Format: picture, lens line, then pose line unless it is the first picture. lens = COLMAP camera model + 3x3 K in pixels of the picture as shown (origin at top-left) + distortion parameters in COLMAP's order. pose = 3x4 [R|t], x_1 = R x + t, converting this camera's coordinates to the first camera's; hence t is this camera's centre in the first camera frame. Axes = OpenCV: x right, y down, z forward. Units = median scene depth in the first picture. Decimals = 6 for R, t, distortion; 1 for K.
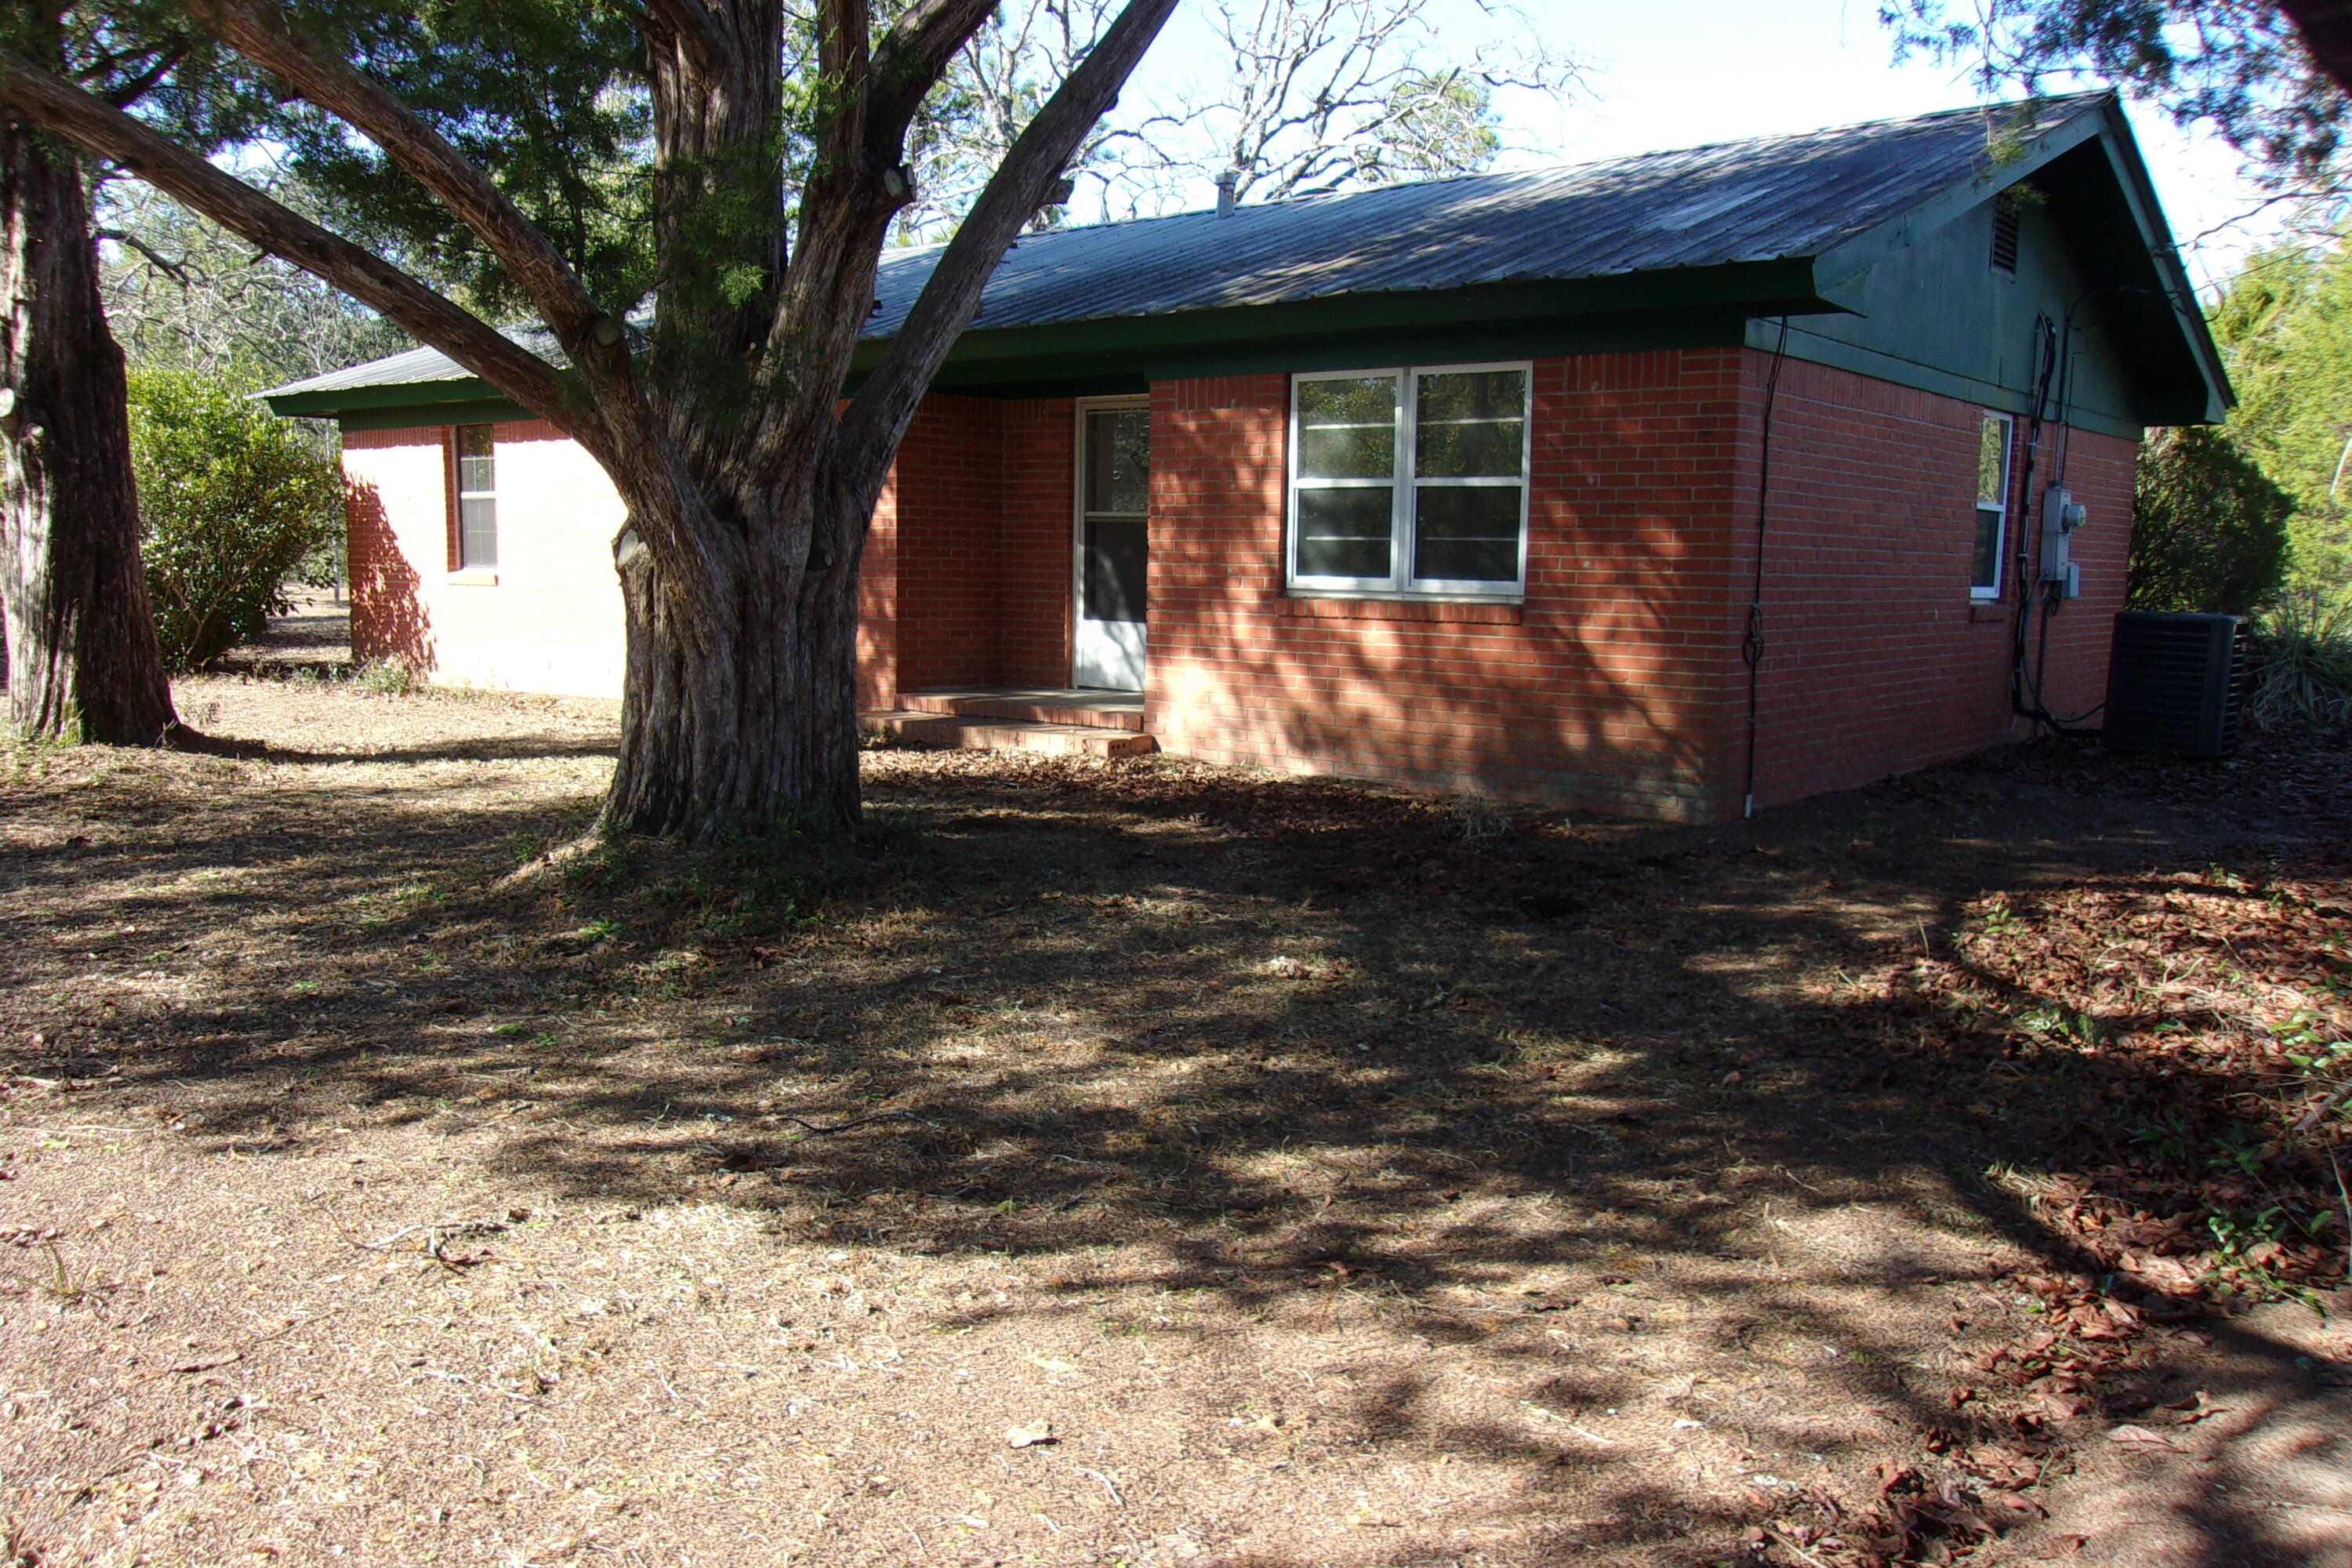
lens RADIAL K [[1909.5, 0, 1176.0], [0, 1909.5, 784.0], [0, 0, 1]] dist [-0.001671, -0.014114]
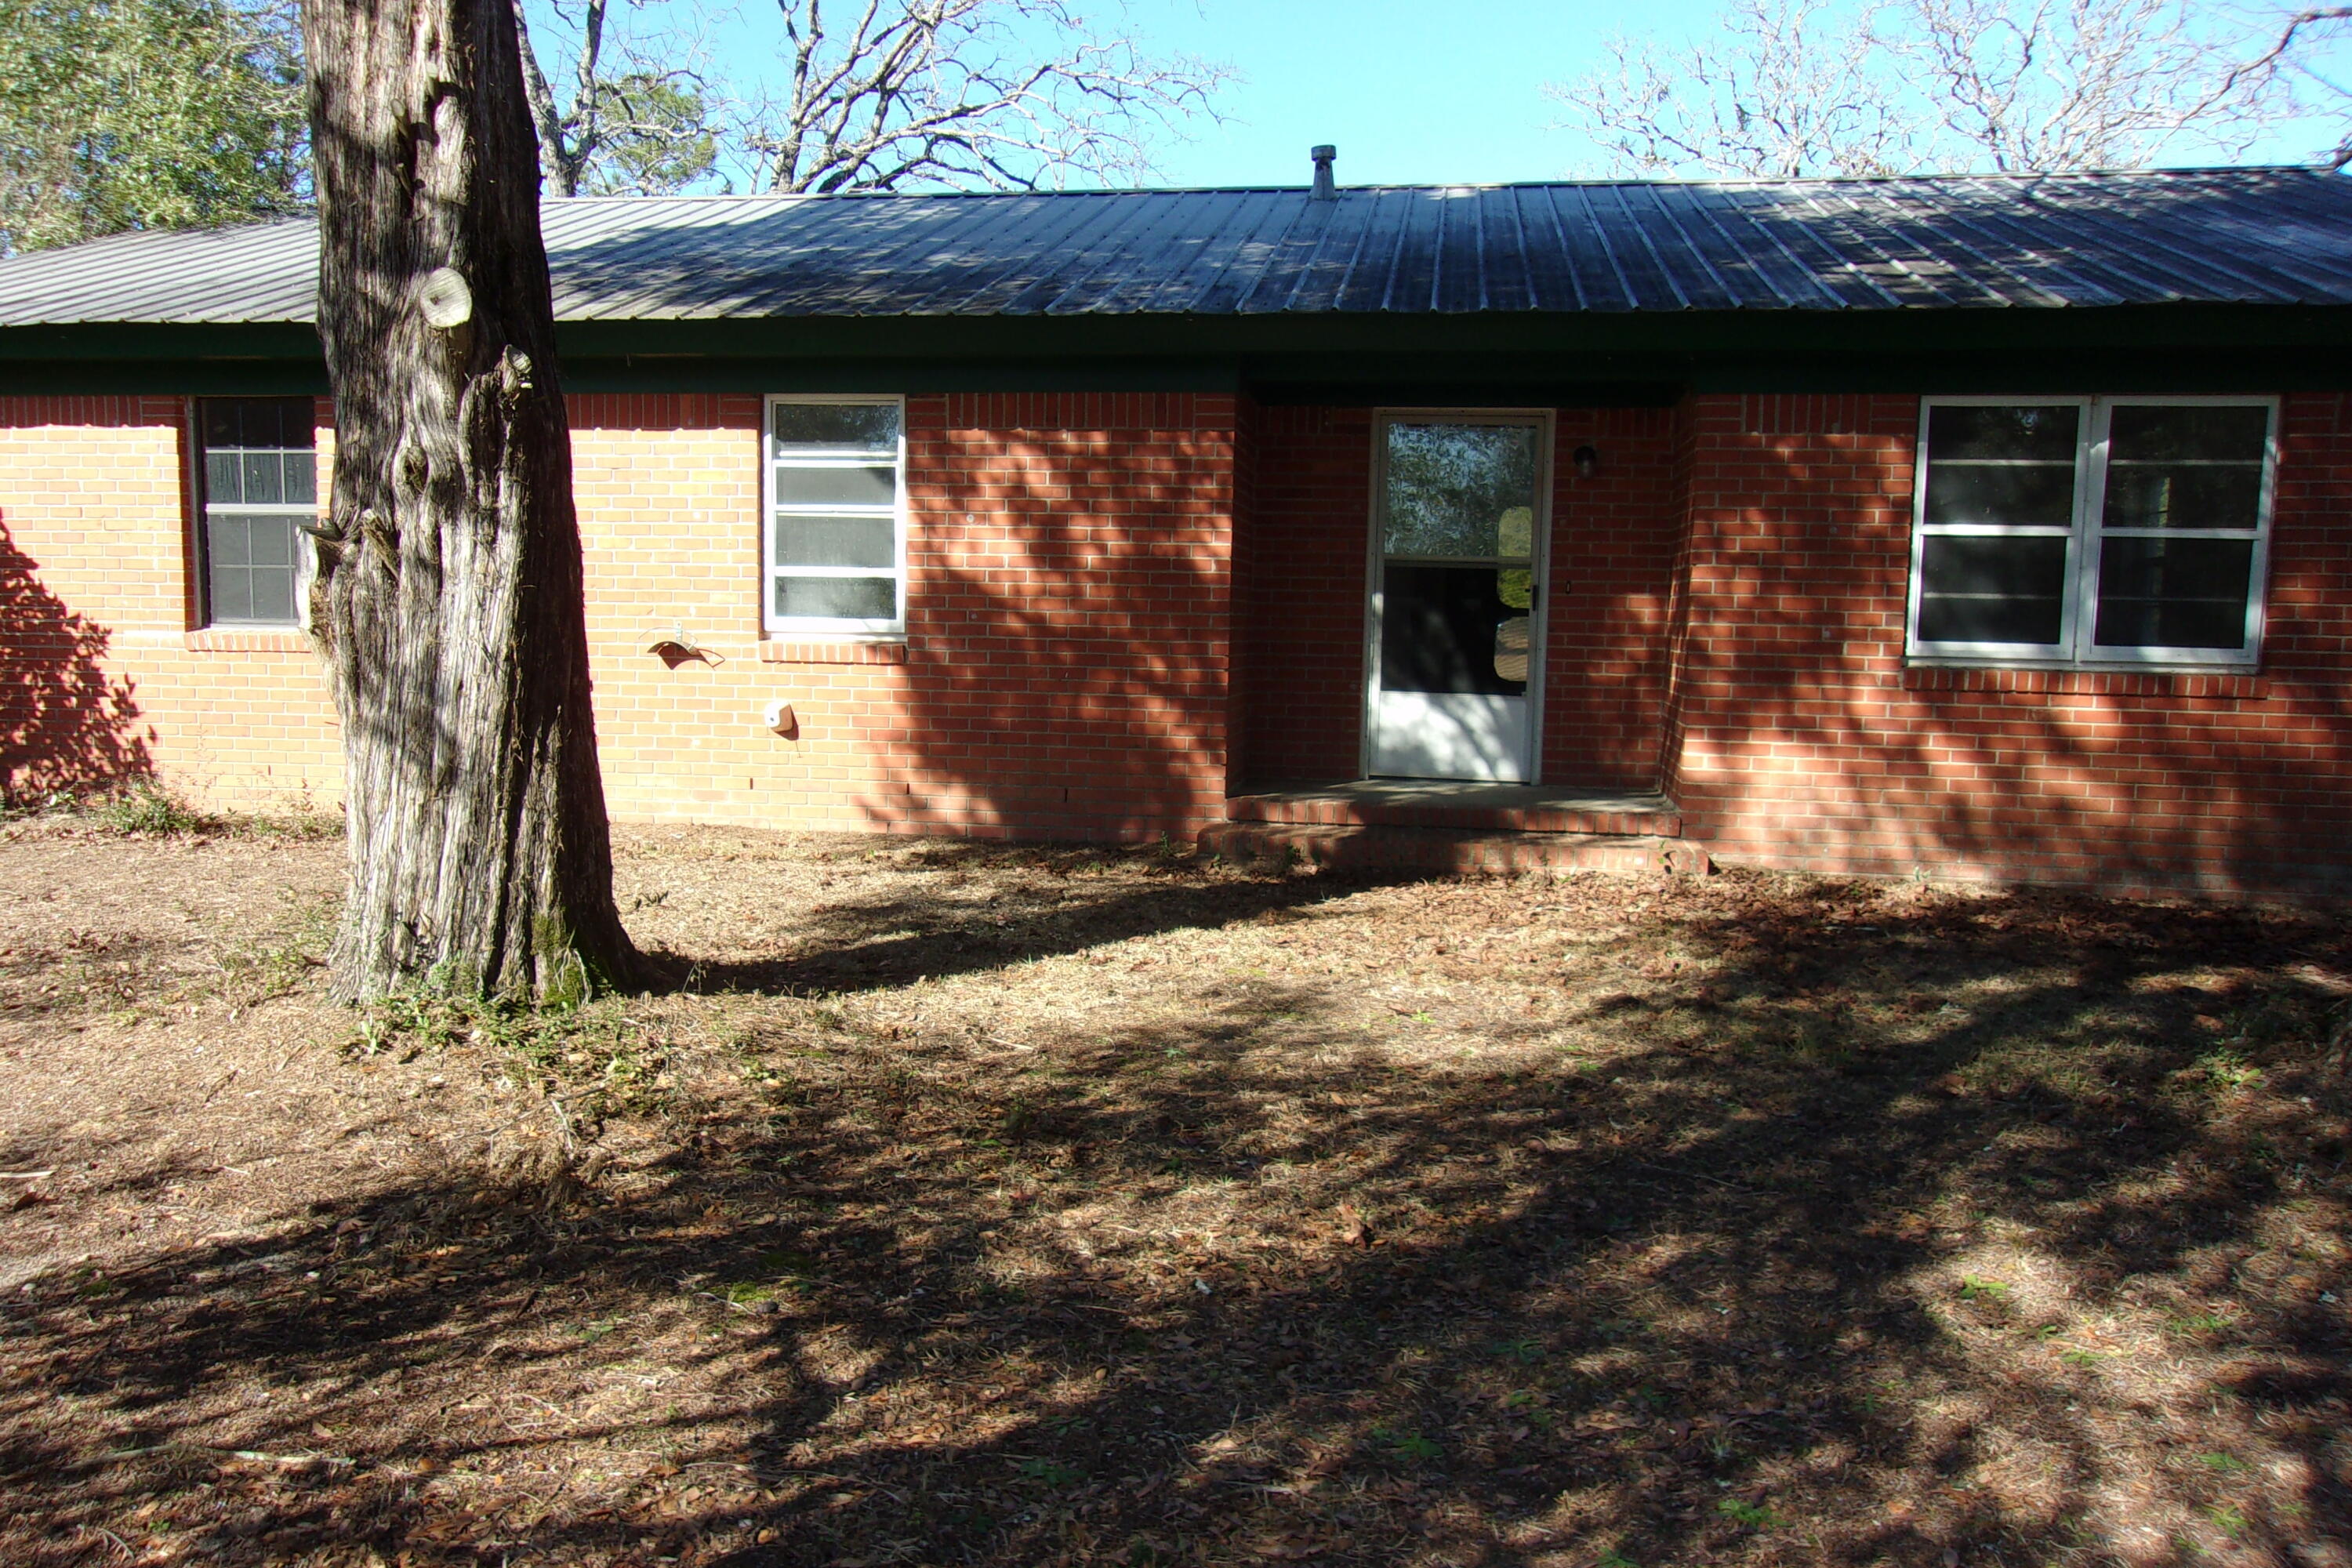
lens RADIAL K [[1909.5, 0, 1176.0], [0, 1909.5, 784.0], [0, 0, 1]] dist [-0.001671, -0.014114]
pose [[0.858854, -0.046829, 0.510075, -0.643878], [0.056785, 0.998379, -0.003954, -0.061431], [-0.509062, 0.032360, 0.860121, 0.458951]]
